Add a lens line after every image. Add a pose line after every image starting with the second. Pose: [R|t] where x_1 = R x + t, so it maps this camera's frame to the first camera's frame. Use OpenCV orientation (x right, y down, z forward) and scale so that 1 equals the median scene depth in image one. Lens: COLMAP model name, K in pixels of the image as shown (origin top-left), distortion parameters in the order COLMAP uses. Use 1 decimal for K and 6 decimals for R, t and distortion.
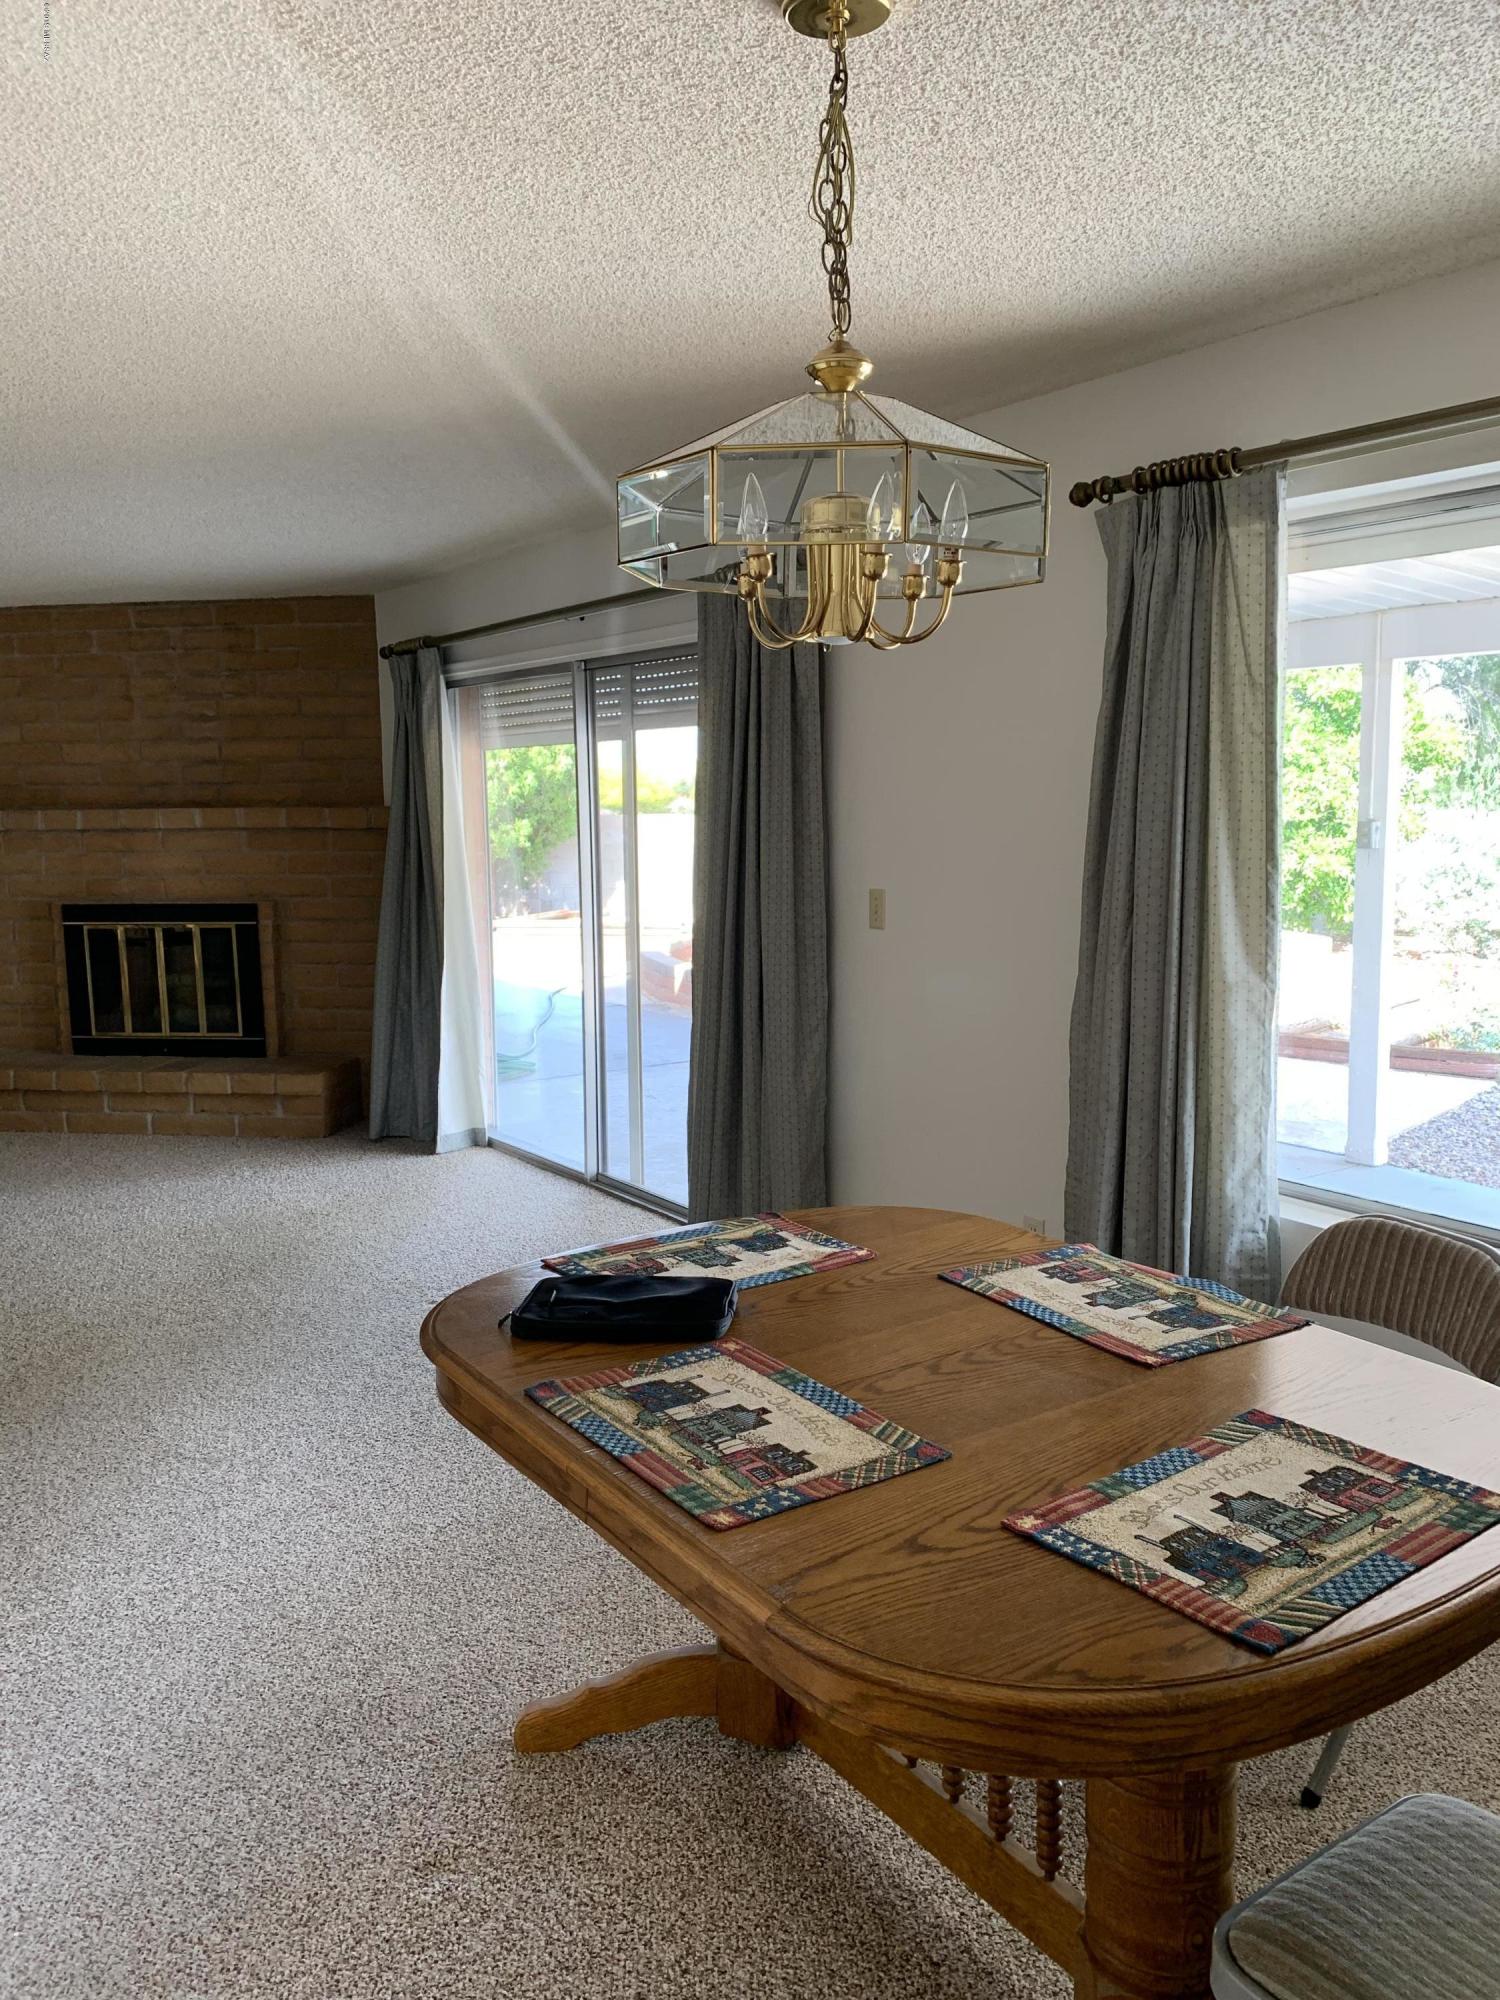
lens RADIAL K [[1541.2, 0, 759.7], [0, 1541.2, 973.9], [0, 0, 1]] dist [0.011766, -0.000030]
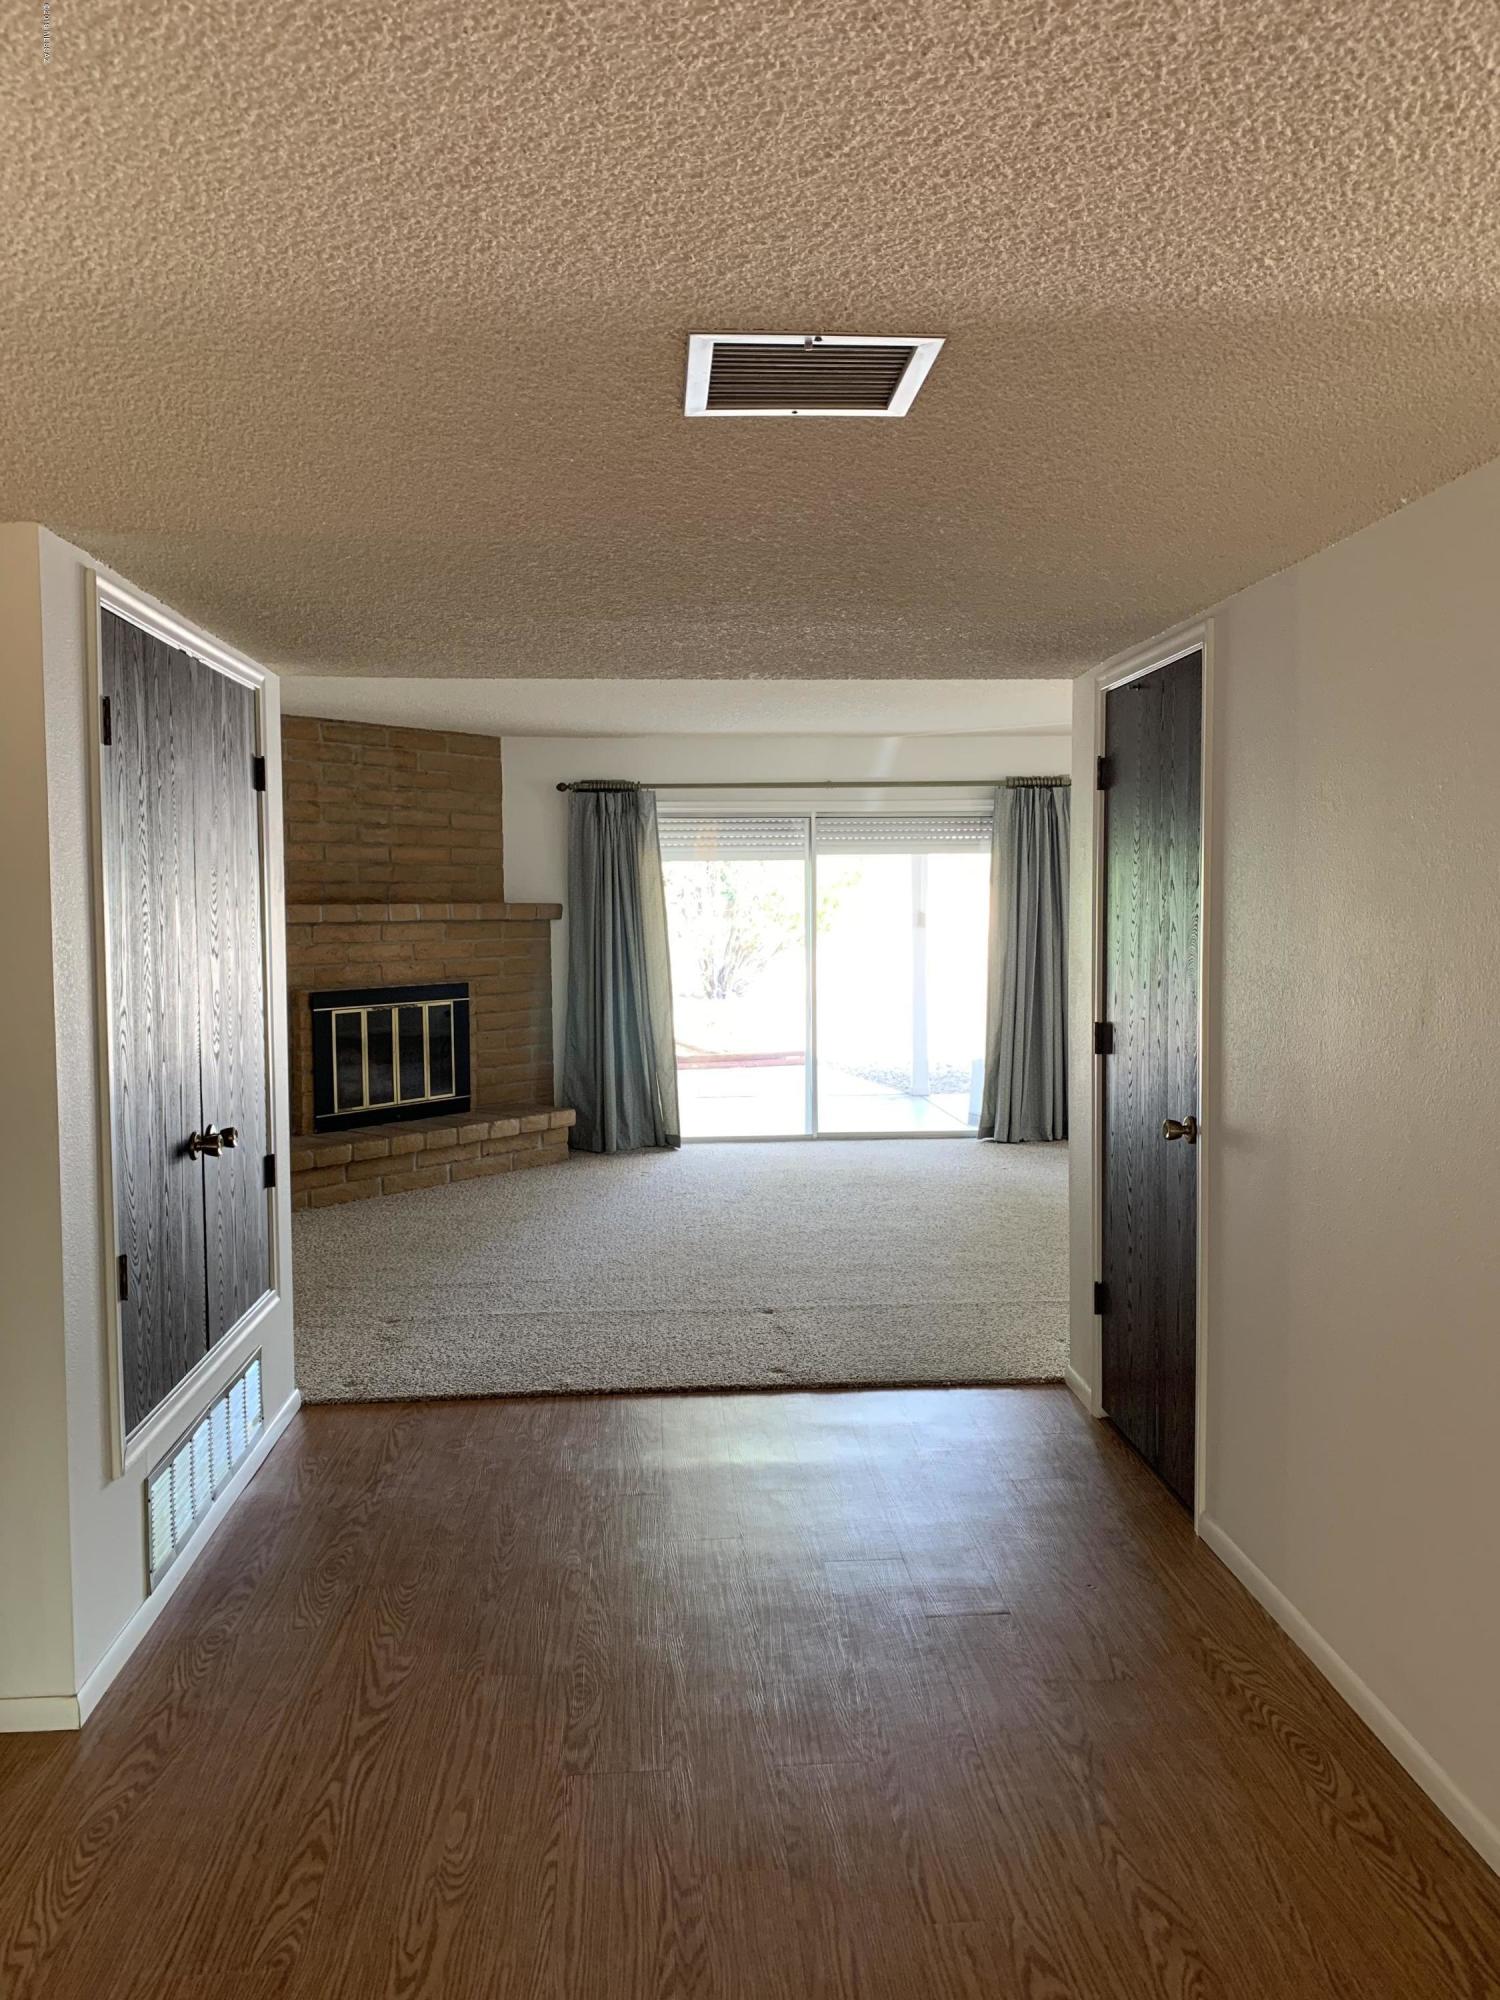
lens RADIAL K [[1503.3, 0, 756.0], [0, 1503.3, 990.8], [0, 0, 1]] dist [0.101692, -0.002735]
pose [[0.526626, -0.041441, 0.849086, -1.205704], [0.100846, 0.994804, -0.013994, -0.000322], [-0.844094, 0.092997, 0.528069, 0.189918]]
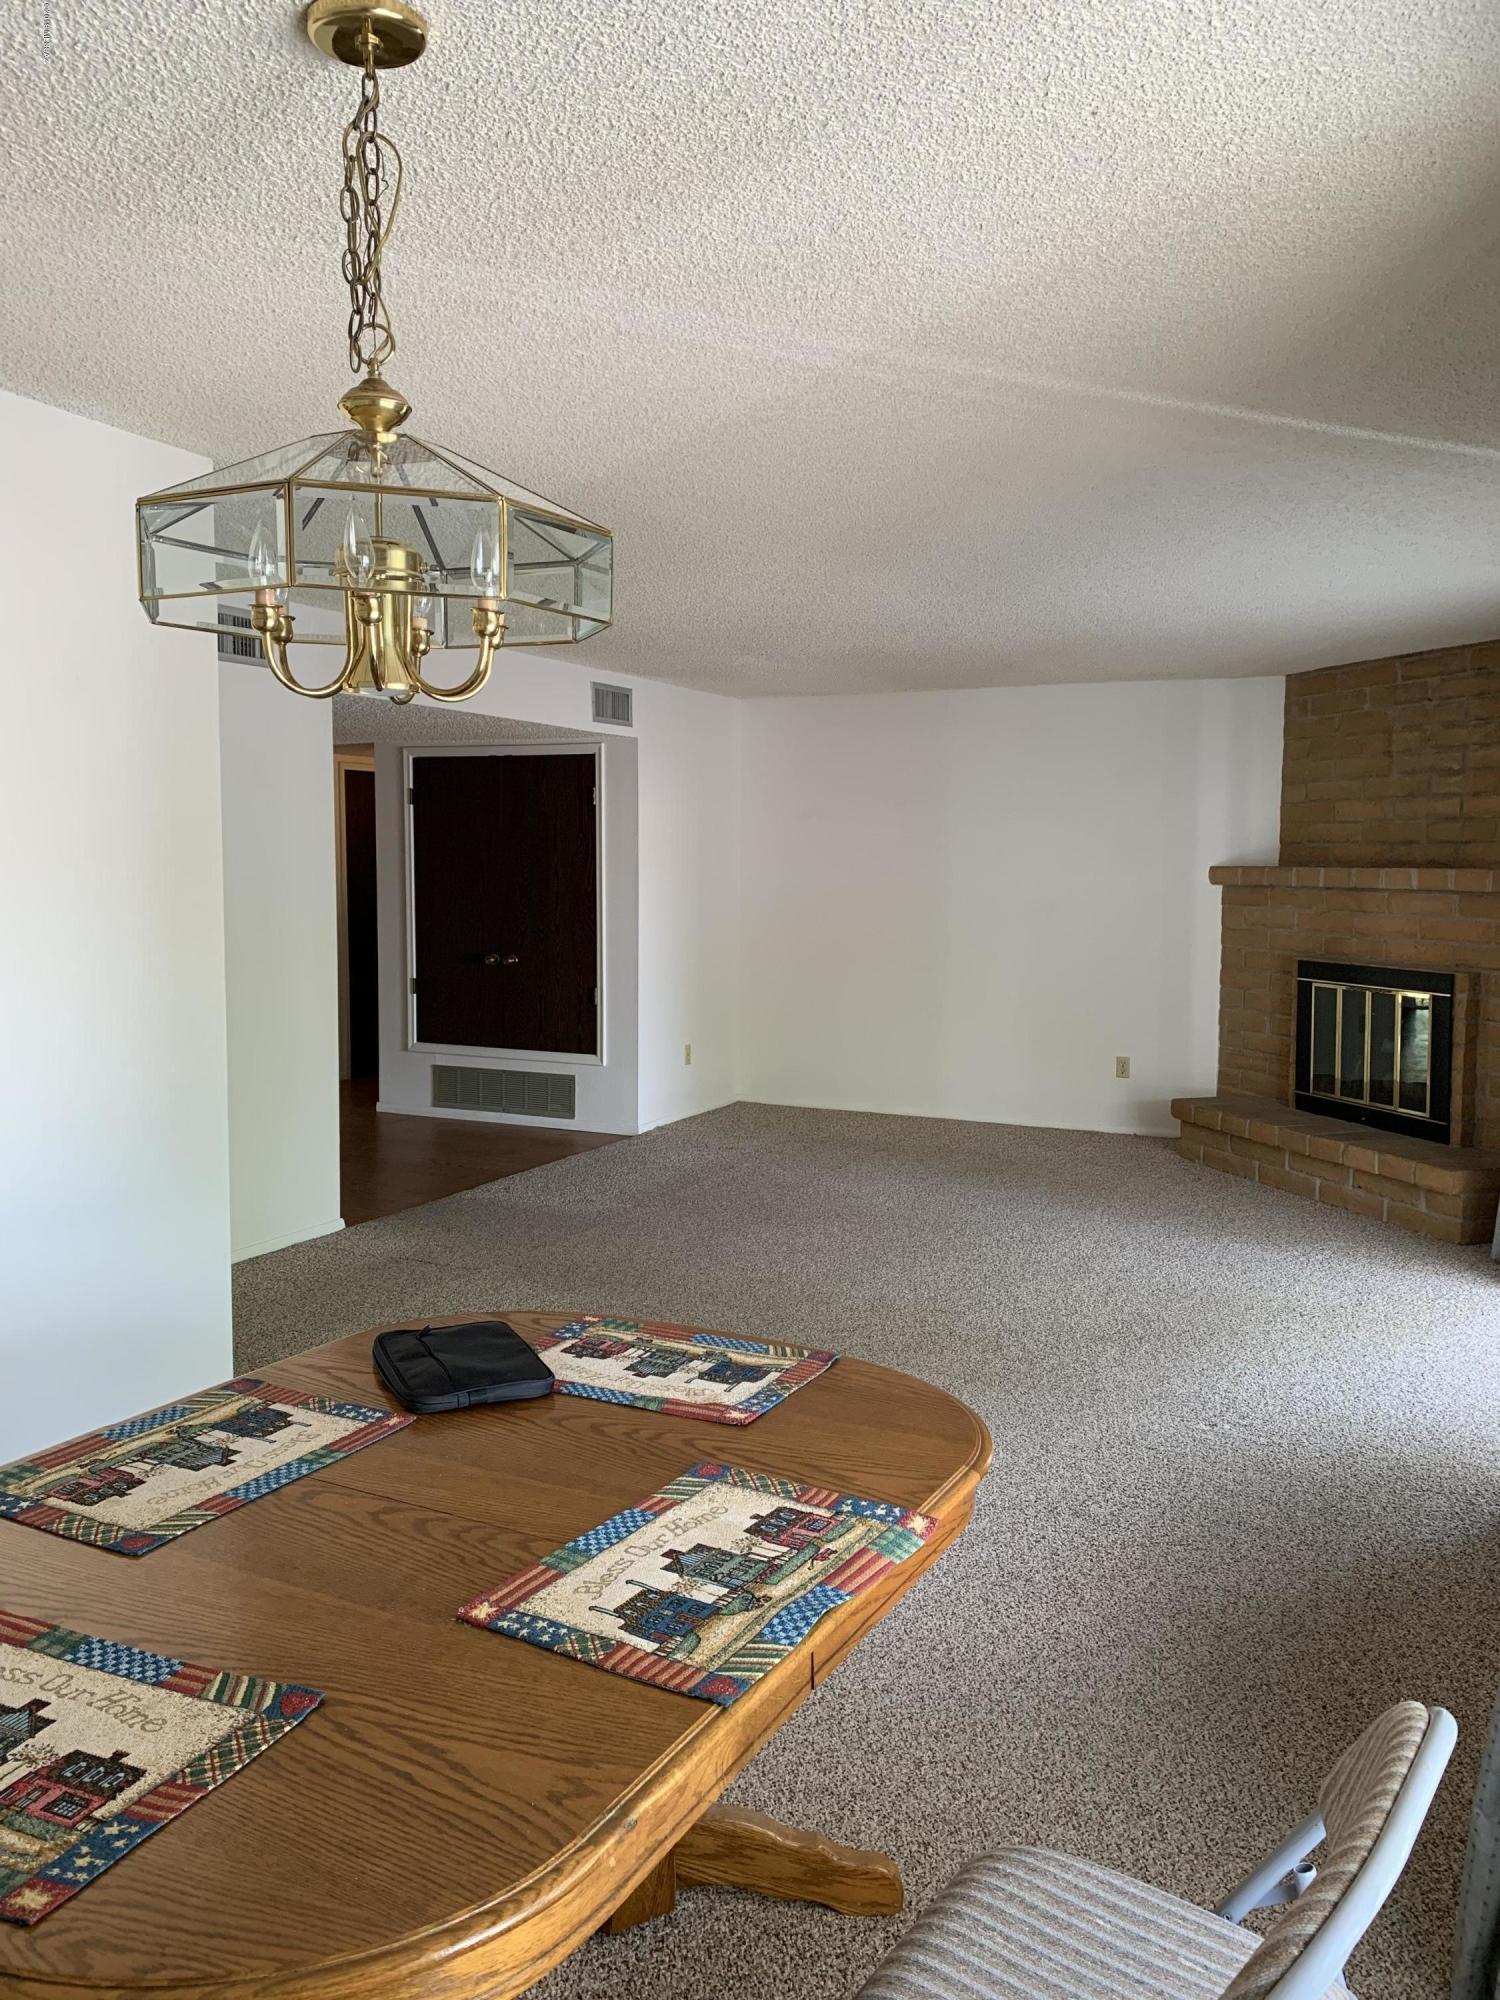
lens RADIAL K [[1541.2, 0, 759.7], [0, 1541.2, 973.9], [0, 0, 1]] dist [0.011766, -0.000030]
pose [[0.478103, 0.083931, -0.874284, 0.271342], [-0.114644, 0.992871, 0.032622, -0.028900], [0.870790, 0.084635, 0.484317, 0.206110]]
